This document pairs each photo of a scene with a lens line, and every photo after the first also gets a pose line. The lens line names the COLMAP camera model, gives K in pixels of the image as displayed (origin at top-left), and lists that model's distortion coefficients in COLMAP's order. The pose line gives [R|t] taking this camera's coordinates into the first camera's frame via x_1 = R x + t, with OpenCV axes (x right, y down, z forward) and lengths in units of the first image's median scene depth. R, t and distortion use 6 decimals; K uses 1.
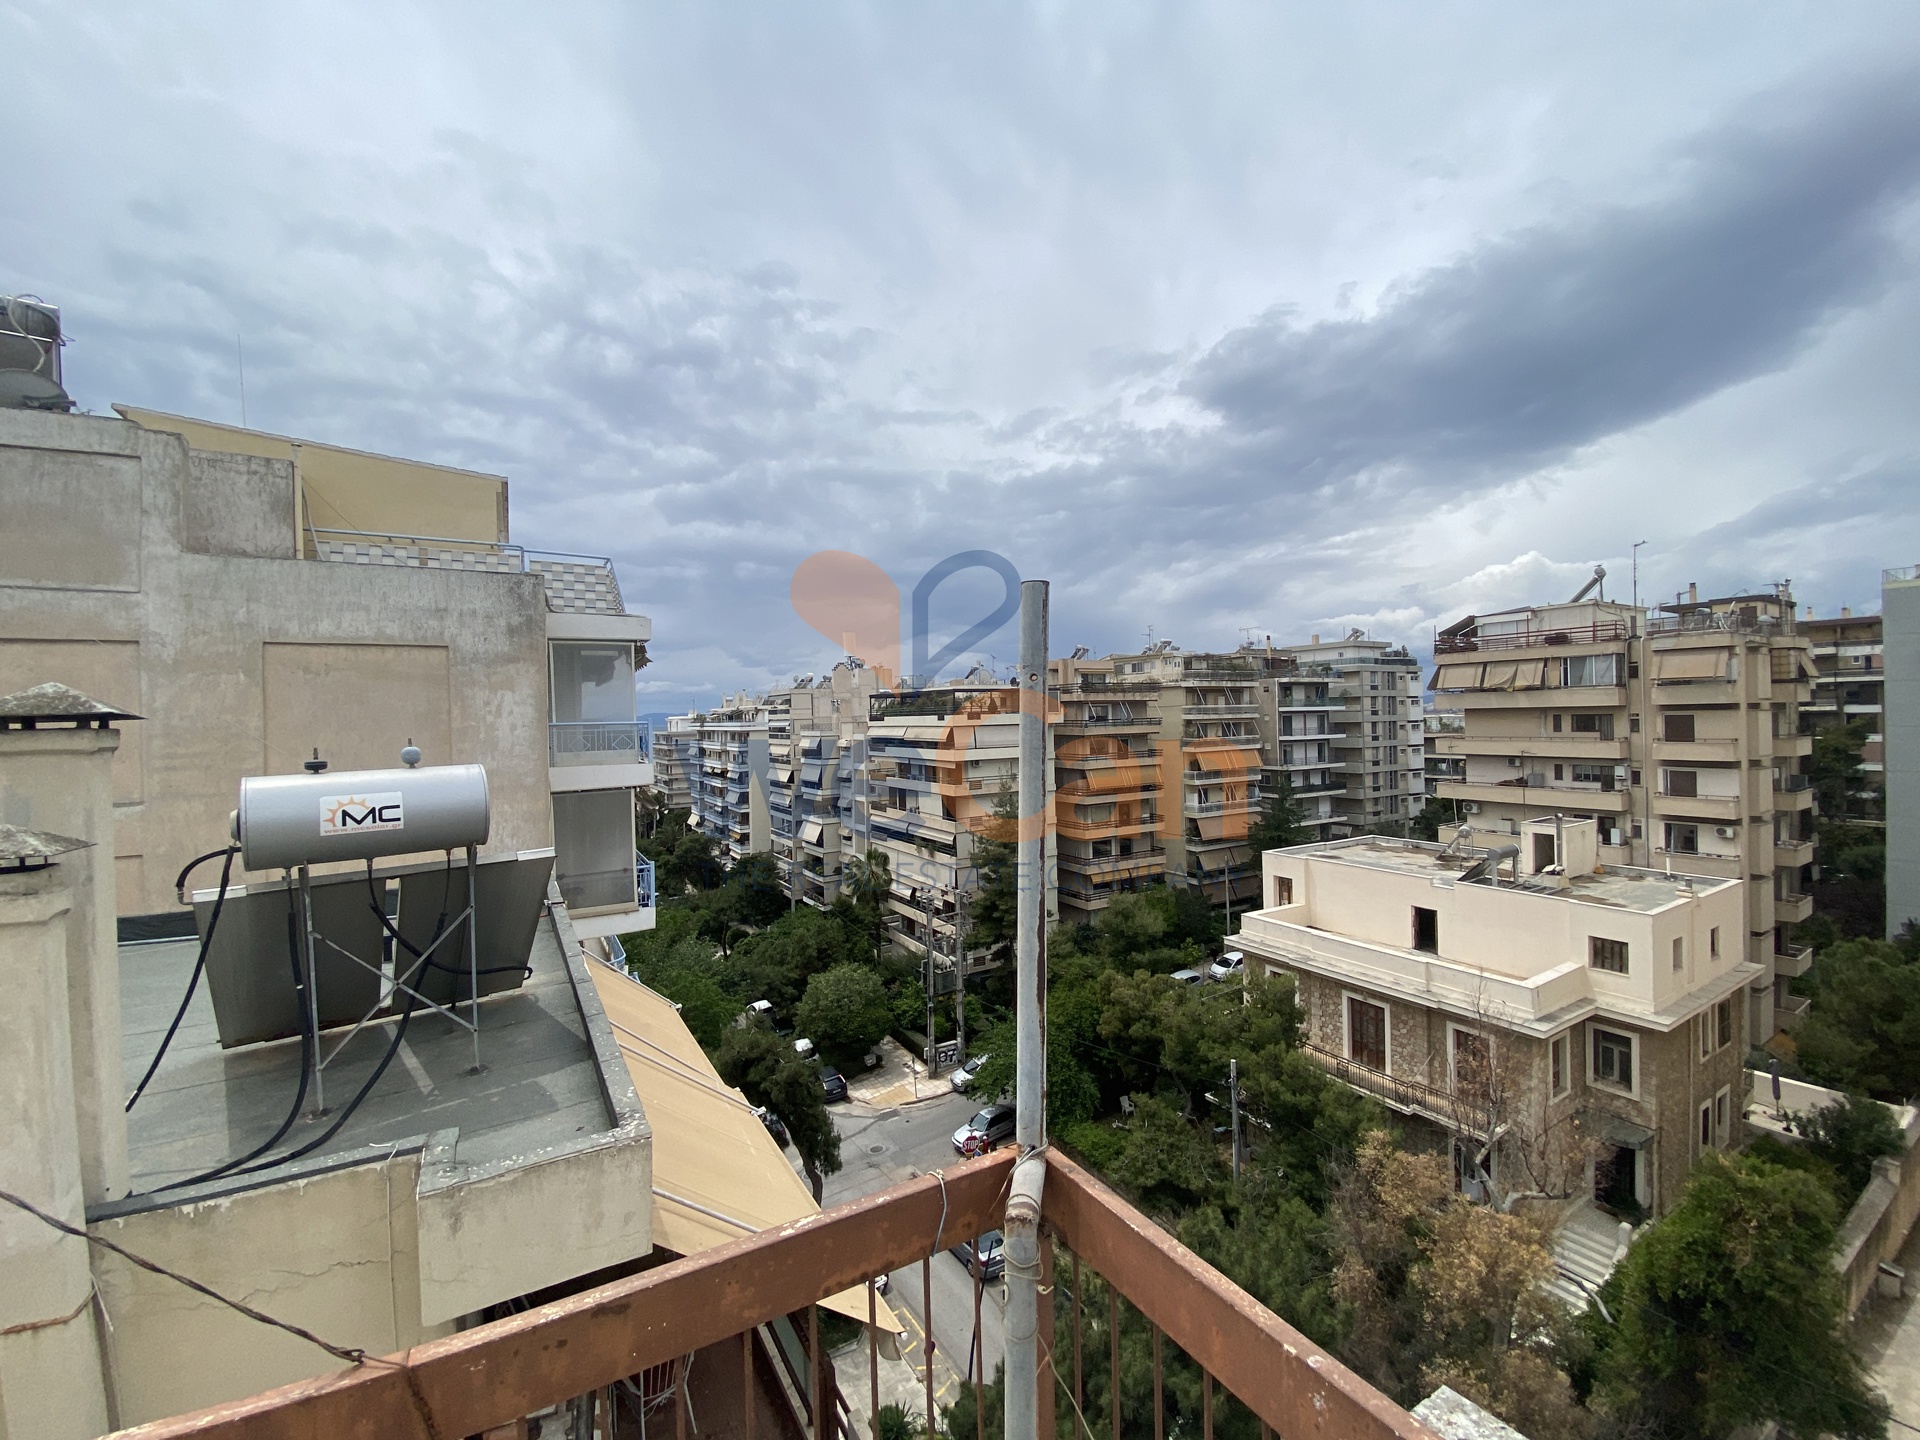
lens RADIAL K [[781.8, 0, 960.0], [0, 781.8, 720.0], [0, 0, 1]] dist [0.038164, -0.026479]
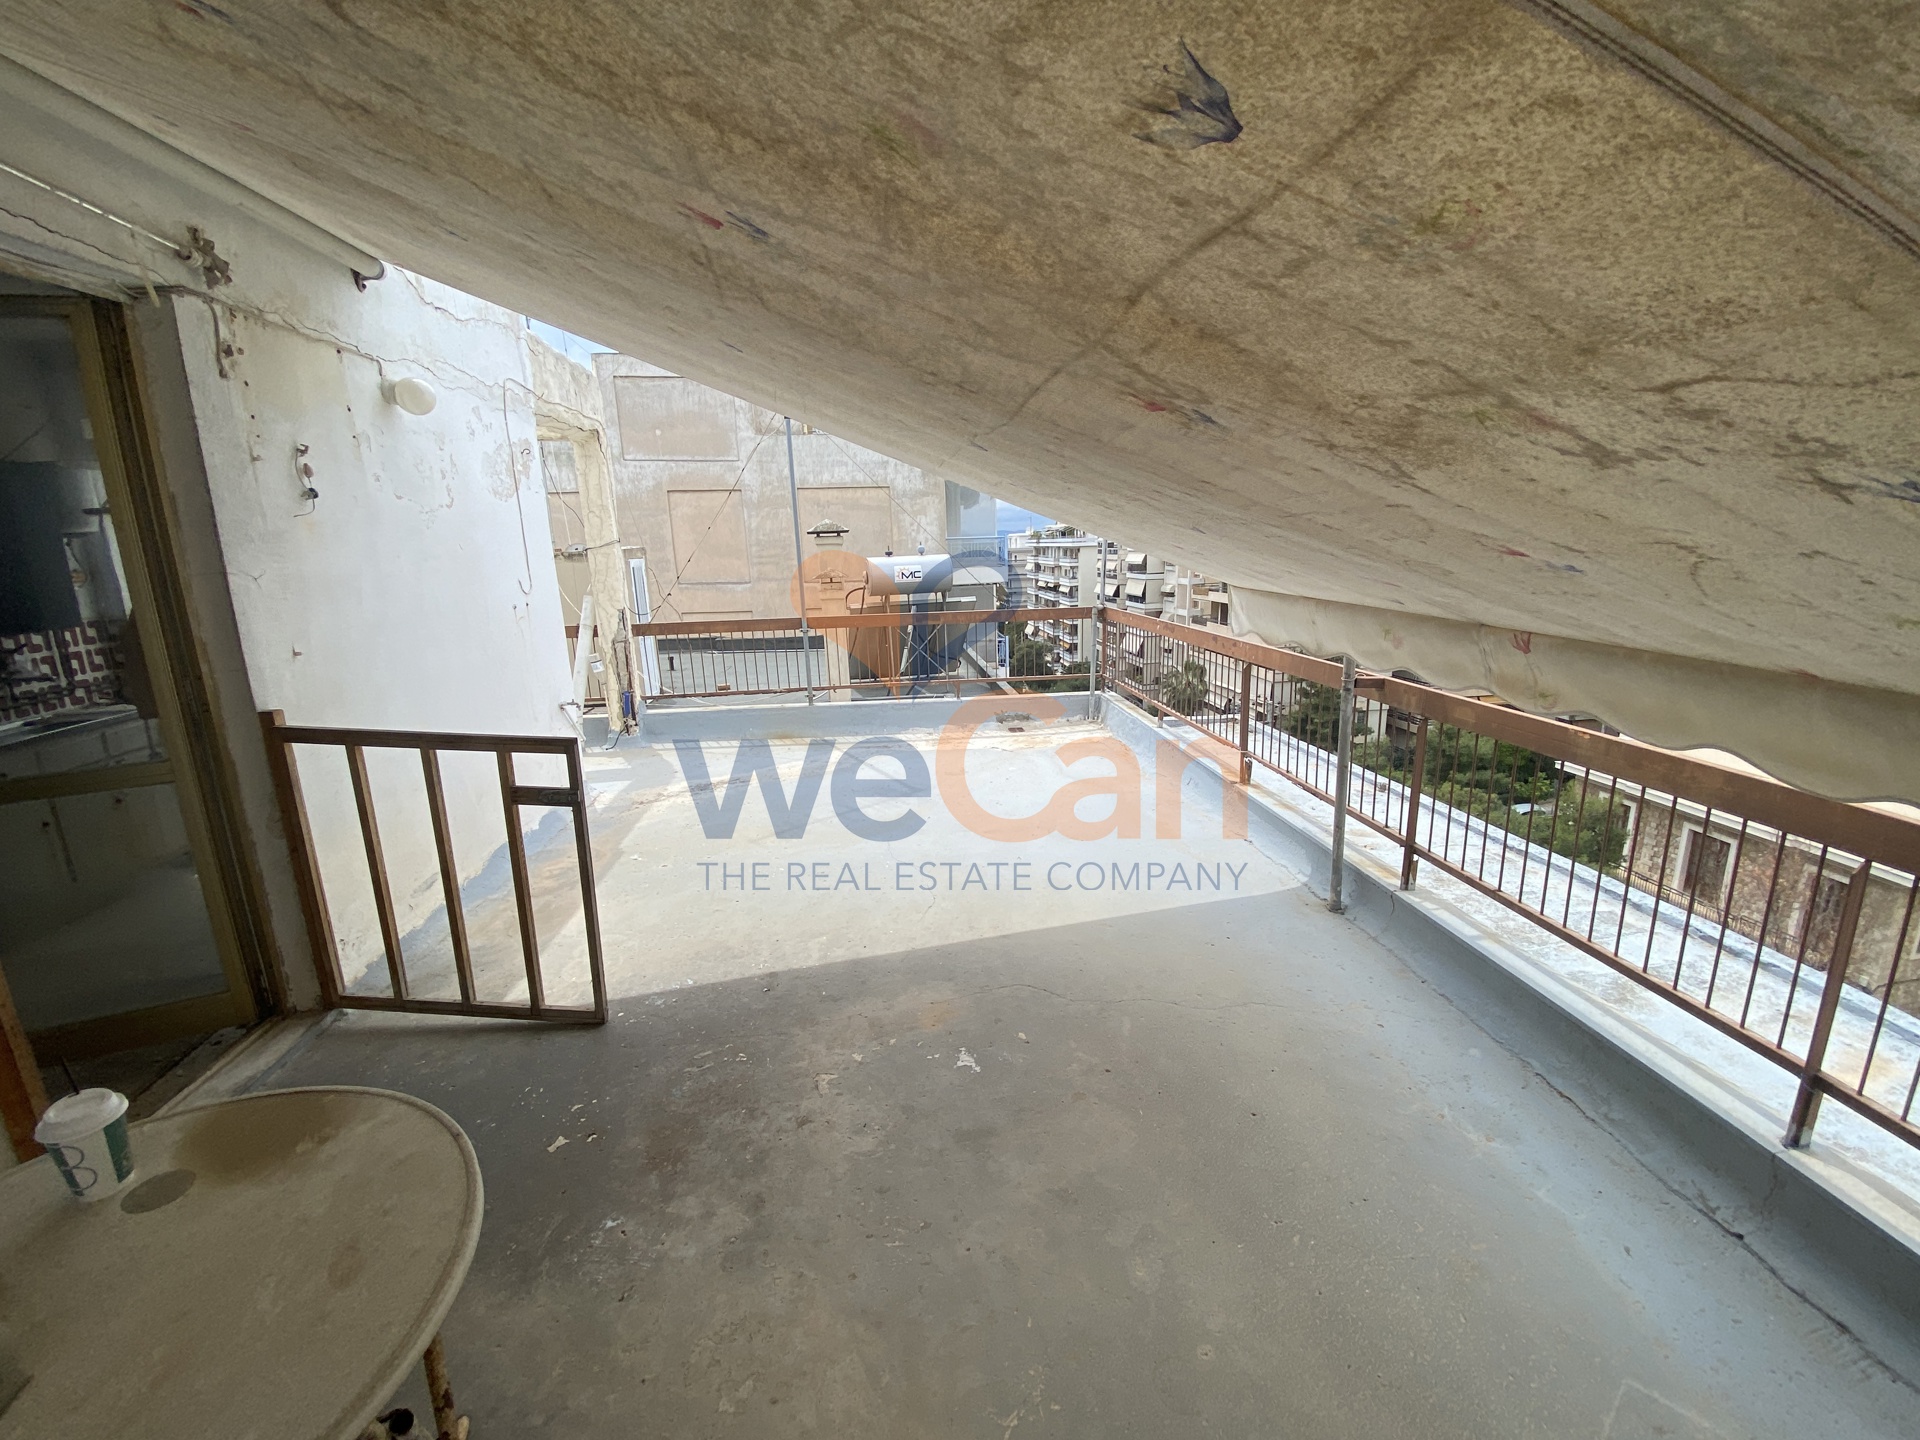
lens RADIAL K [[781.8, 0, 960.0], [0, 781.8, 720.0], [0, 0, 1]] dist [0.038164, -0.026479]
pose [[0.915890, 0.085327, -0.392257, 0.023437], [0.006290, 0.973978, 0.226554, 0.001041], [0.401381, -0.209966, 0.891520, -0.077474]]
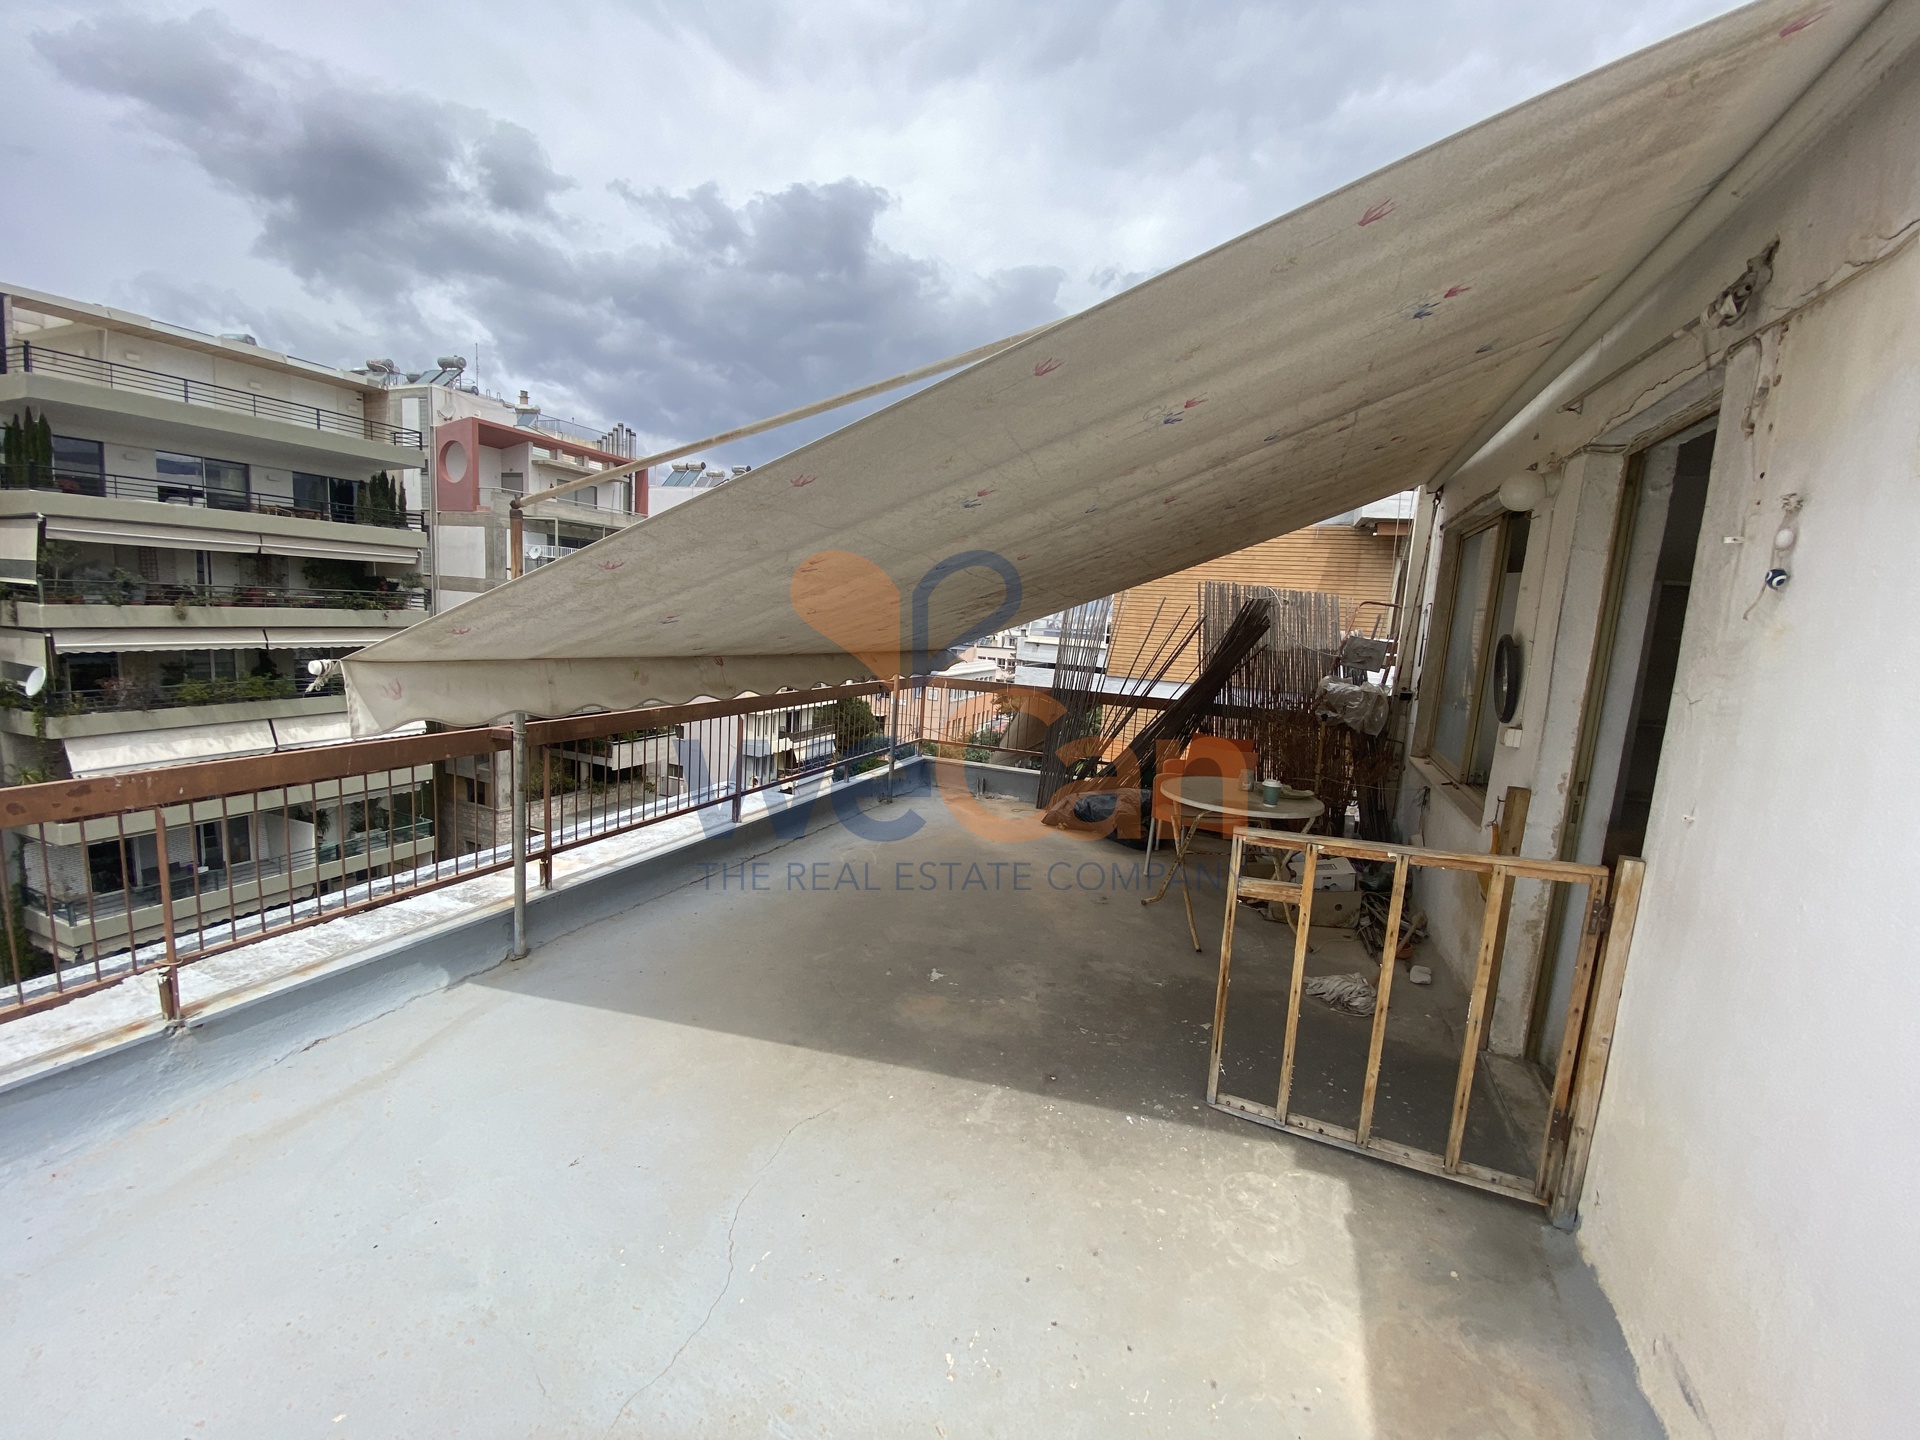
lens RADIAL K [[781.8, 0, 960.0], [0, 781.8, 720.0], [0, 0, 1]] dist [0.038164, -0.026479]
pose [[-0.615344, -0.133031, 0.776952, -0.776464], [-0.050094, 0.990263, 0.129880, -0.002615], [-0.786665, 0.041000, -0.616017, 0.837751]]
